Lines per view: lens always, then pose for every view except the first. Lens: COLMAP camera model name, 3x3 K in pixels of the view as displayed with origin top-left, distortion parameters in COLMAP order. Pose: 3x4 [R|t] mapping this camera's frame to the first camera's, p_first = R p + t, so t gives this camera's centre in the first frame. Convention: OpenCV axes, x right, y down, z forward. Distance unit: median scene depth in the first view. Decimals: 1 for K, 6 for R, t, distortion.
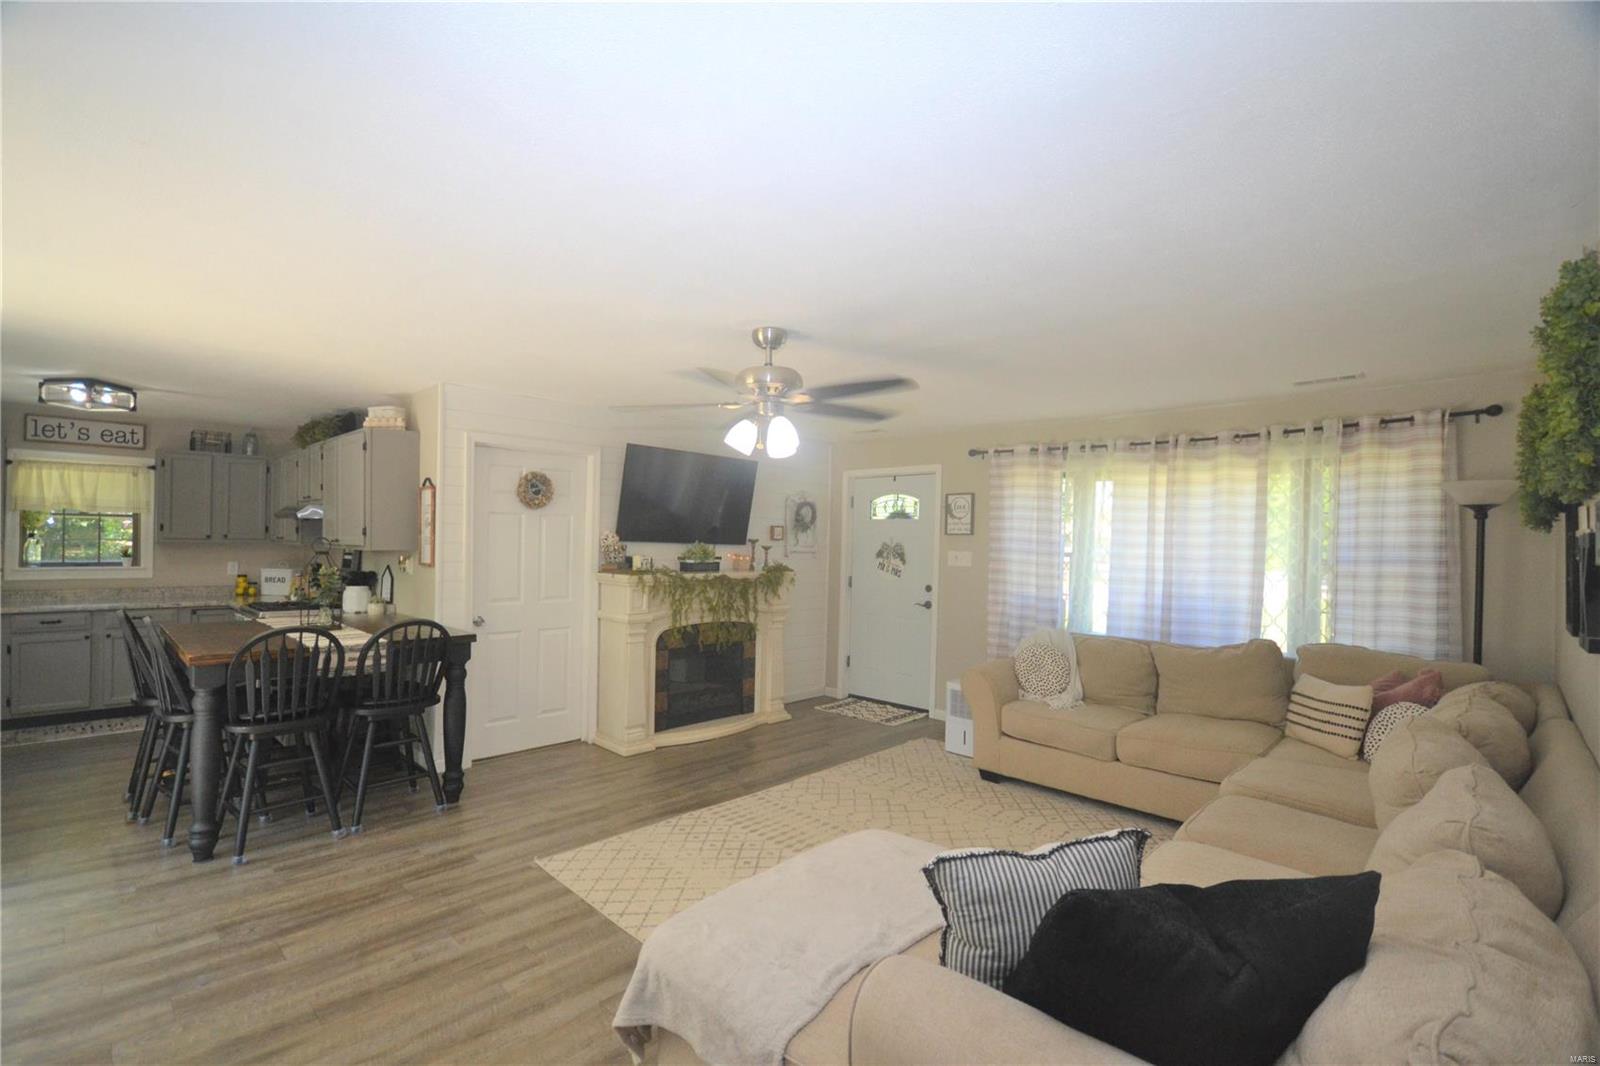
lens RADIAL K [[714.8, 0, 793.8], [0, 714.8, 541.7], [0, 0, 1]] dist [0.004907, -0.008587]
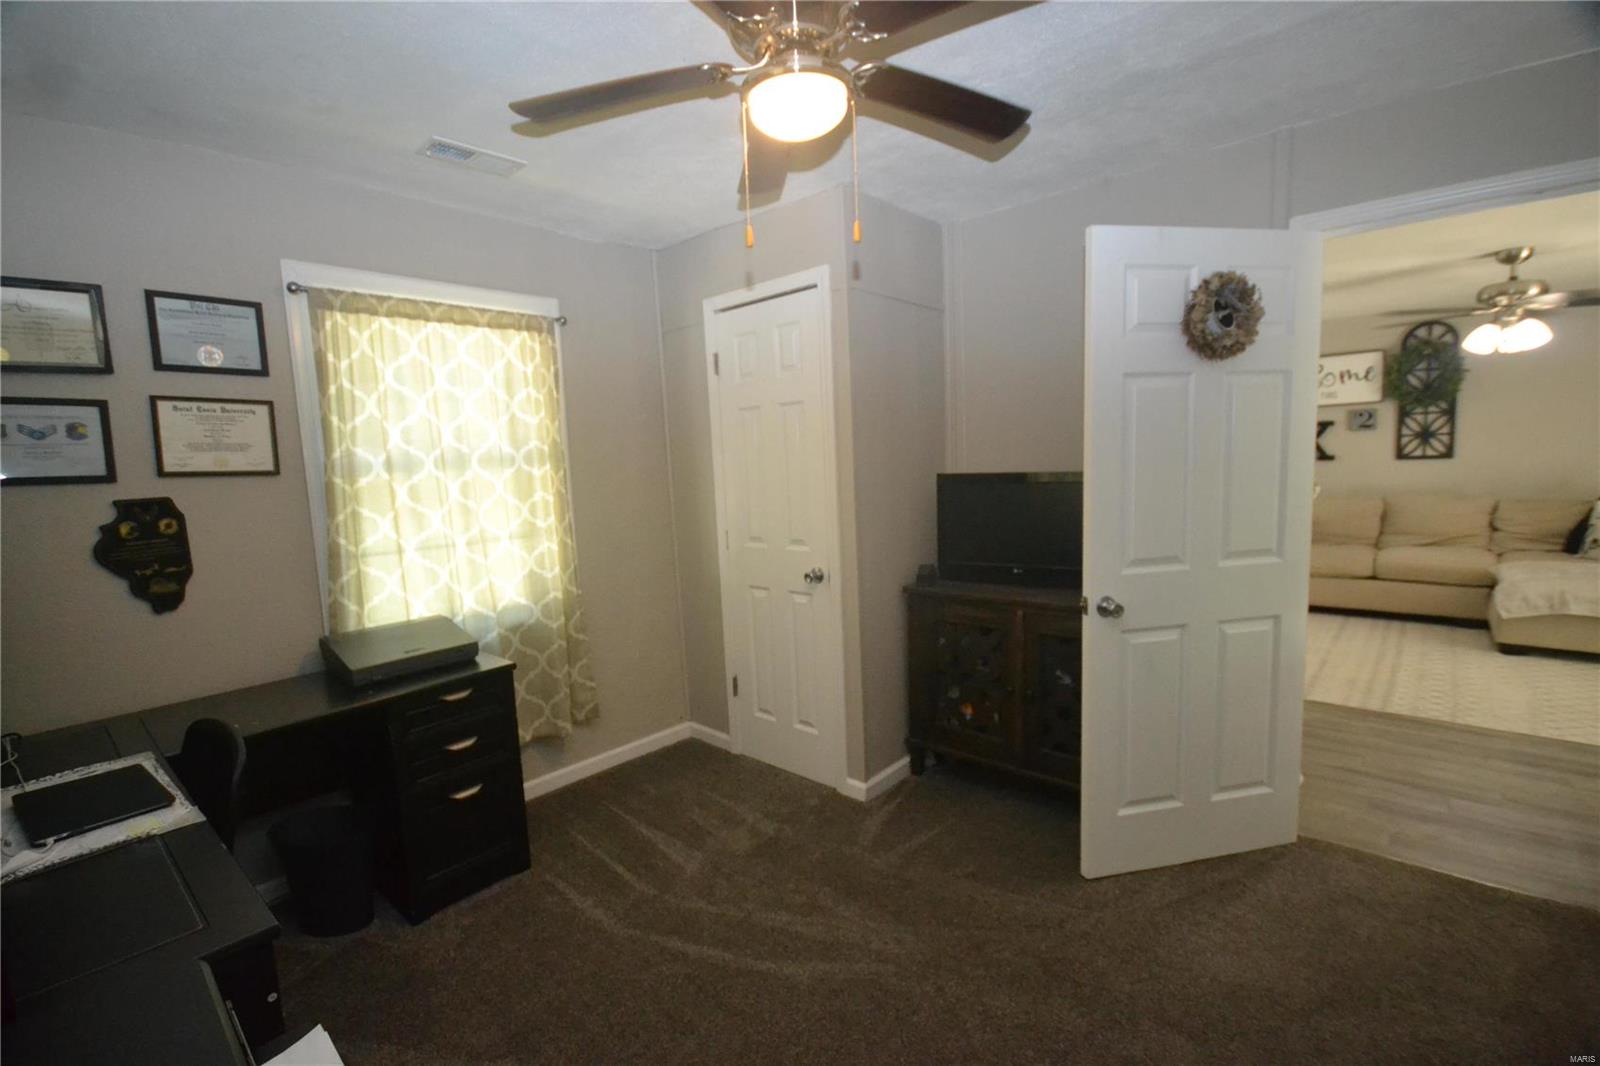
lens RADIAL K [[714.8, 0, 792.0], [0, 714.8, 537.1], [0, 0, 1]] dist [0.004907, -0.008587]
pose [[-0.042721, -0.129924, 0.990603, -0.935798], [0.037974, 0.990581, 0.131558, -0.003502], [-0.998365, 0.043237, -0.037385, 1.709433]]
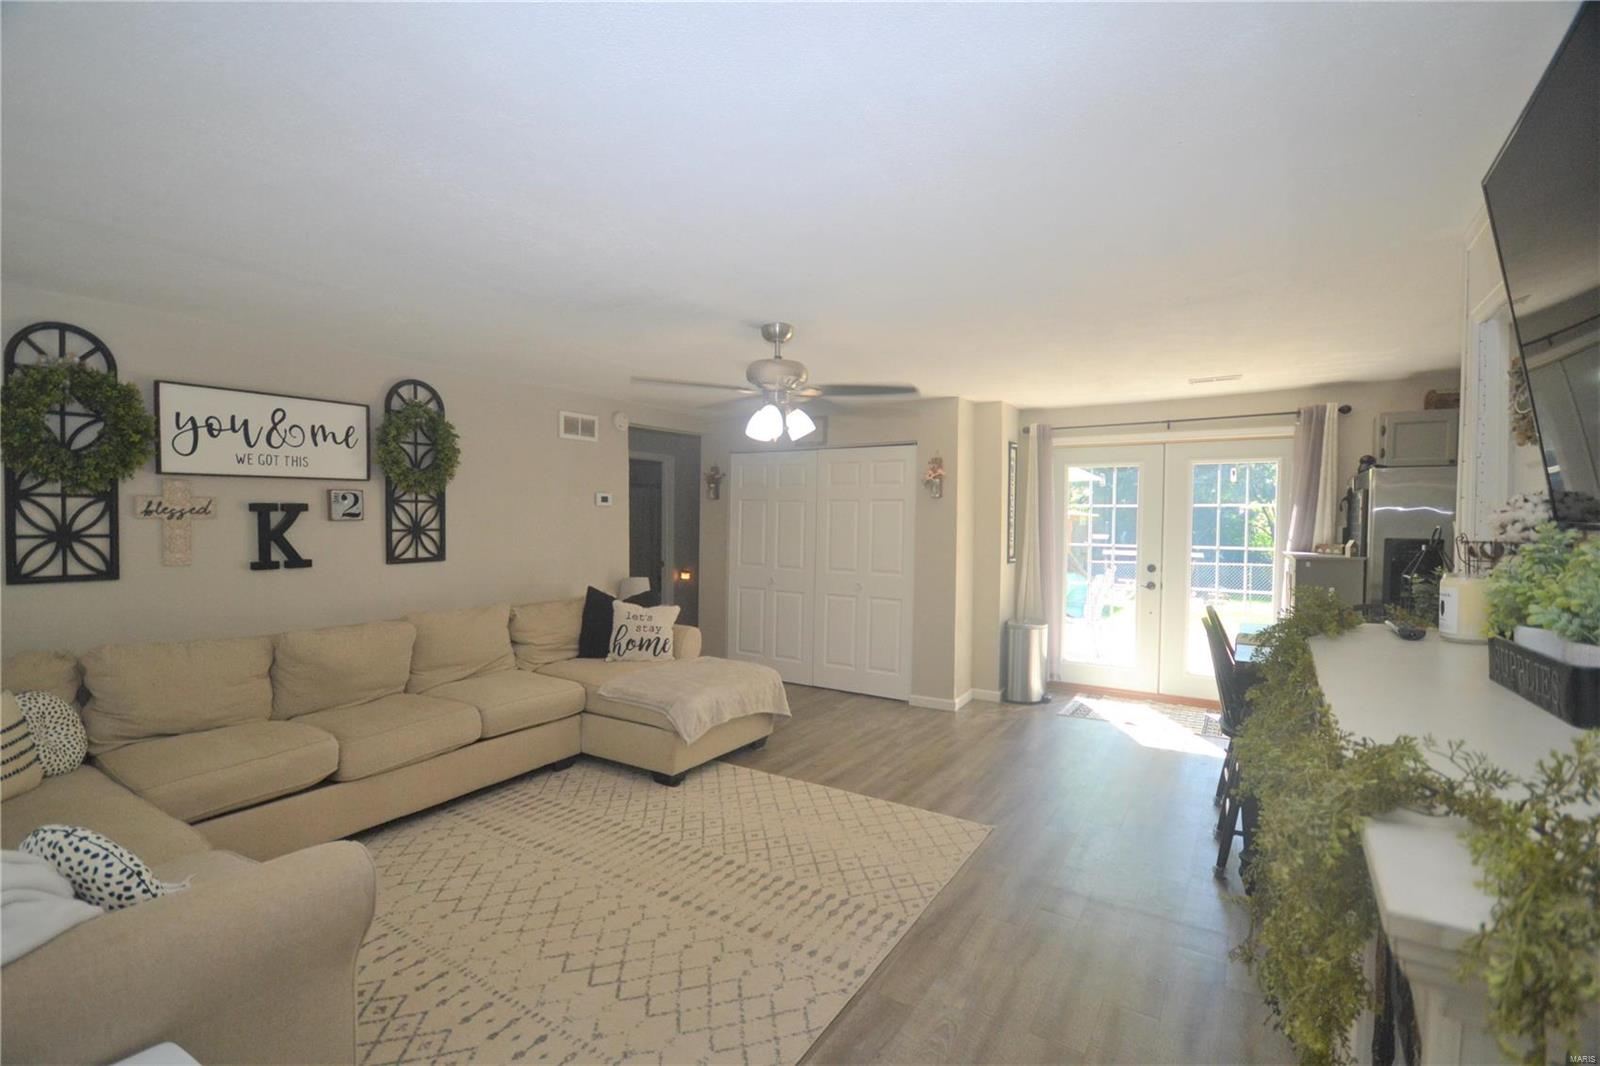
lens RADIAL K [[714.8, 0, 792.0], [0, 714.8, 538.5], [0, 0, 1]] dist [0.004907, -0.008587]
pose [[-0.979952, -0.015387, -0.198639, 0.114116], [-0.020816, 0.999464, 0.025273, 0.003730], [0.198144, 0.028901, -0.979747, 1.534676]]
